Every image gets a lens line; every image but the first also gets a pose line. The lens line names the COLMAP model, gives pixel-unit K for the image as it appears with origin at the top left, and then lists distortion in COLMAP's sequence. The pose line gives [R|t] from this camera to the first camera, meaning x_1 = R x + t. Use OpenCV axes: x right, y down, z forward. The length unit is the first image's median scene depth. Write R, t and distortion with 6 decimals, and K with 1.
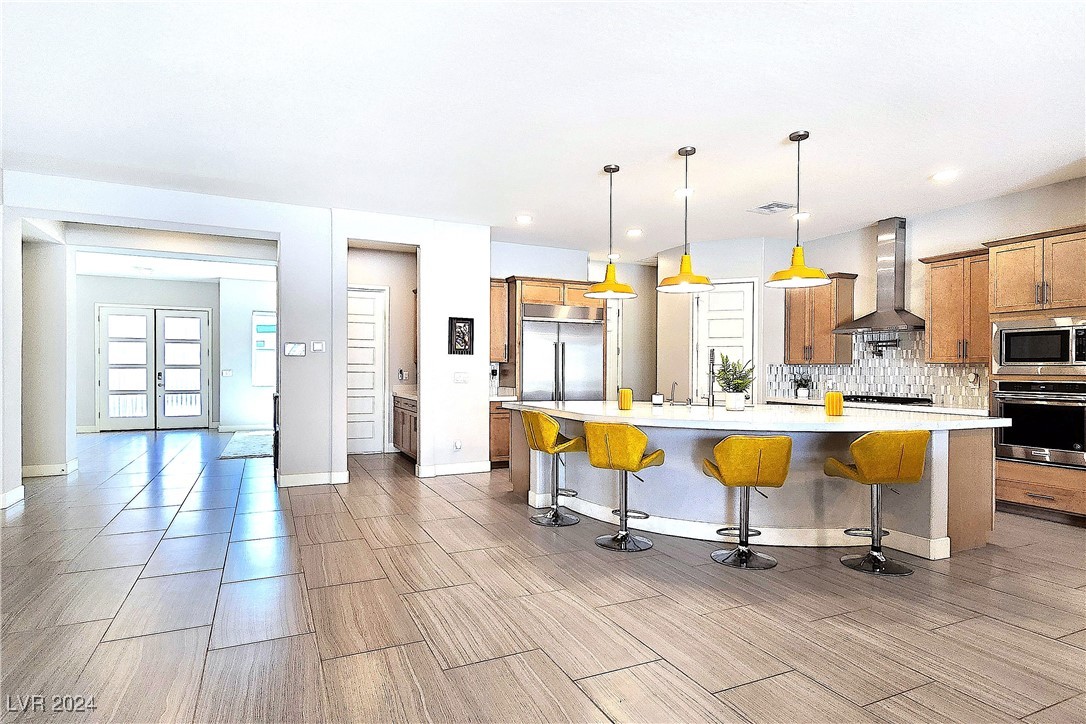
lens RADIAL K [[595.6, 0, 543.0], [0, 595.6, 362.0], [0, 0, 1]] dist [0.015996, -0.000551]
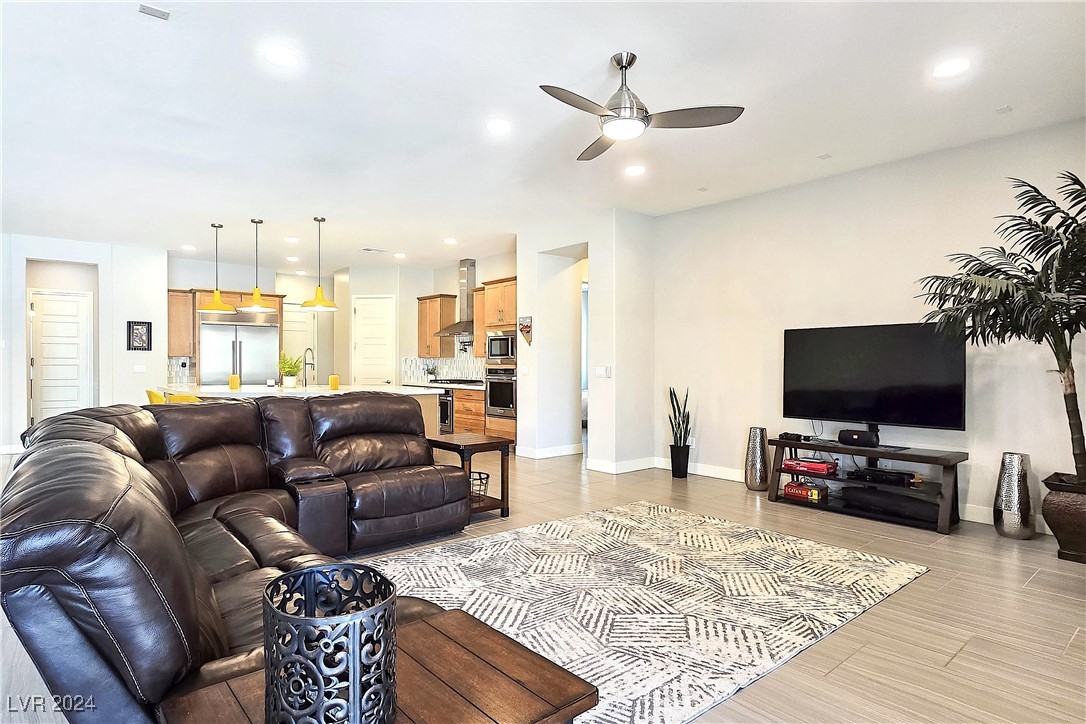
lens RADIAL K [[595.6, 0, 543.0], [0, 595.6, 362.0], [0, 0, 1]] dist [0.015996, -0.000551]
pose [[0.965867, -0.004507, 0.258999, 0.338732], [0.000976, 0.999905, 0.013760, -0.005021], [-0.259037, -0.013037, 0.965779, -0.424849]]
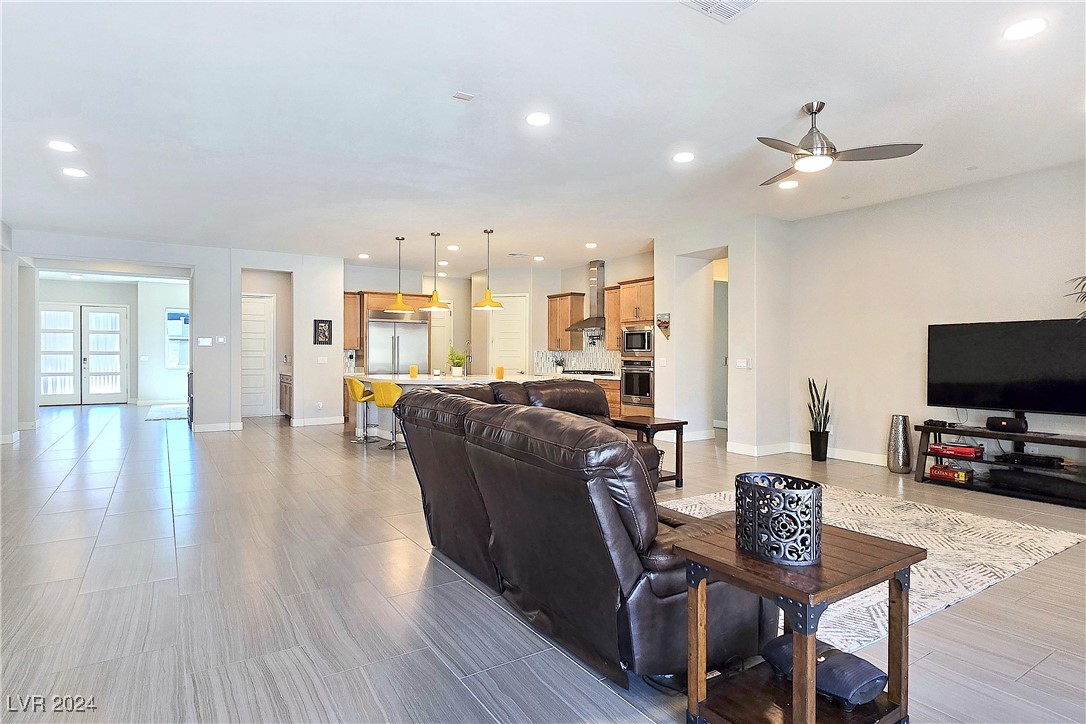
lens RADIAL K [[591.9, 0, 543.8], [0, 591.9, 350.6], [0, 0, 1]] dist [-0.003474, 0.001558]
pose [[0.990871, -0.002464, 0.134794, 0.198269], [0.001562, 0.999976, 0.006800, -0.006531], [-0.134808, -0.006527, 0.990850, -0.507762]]
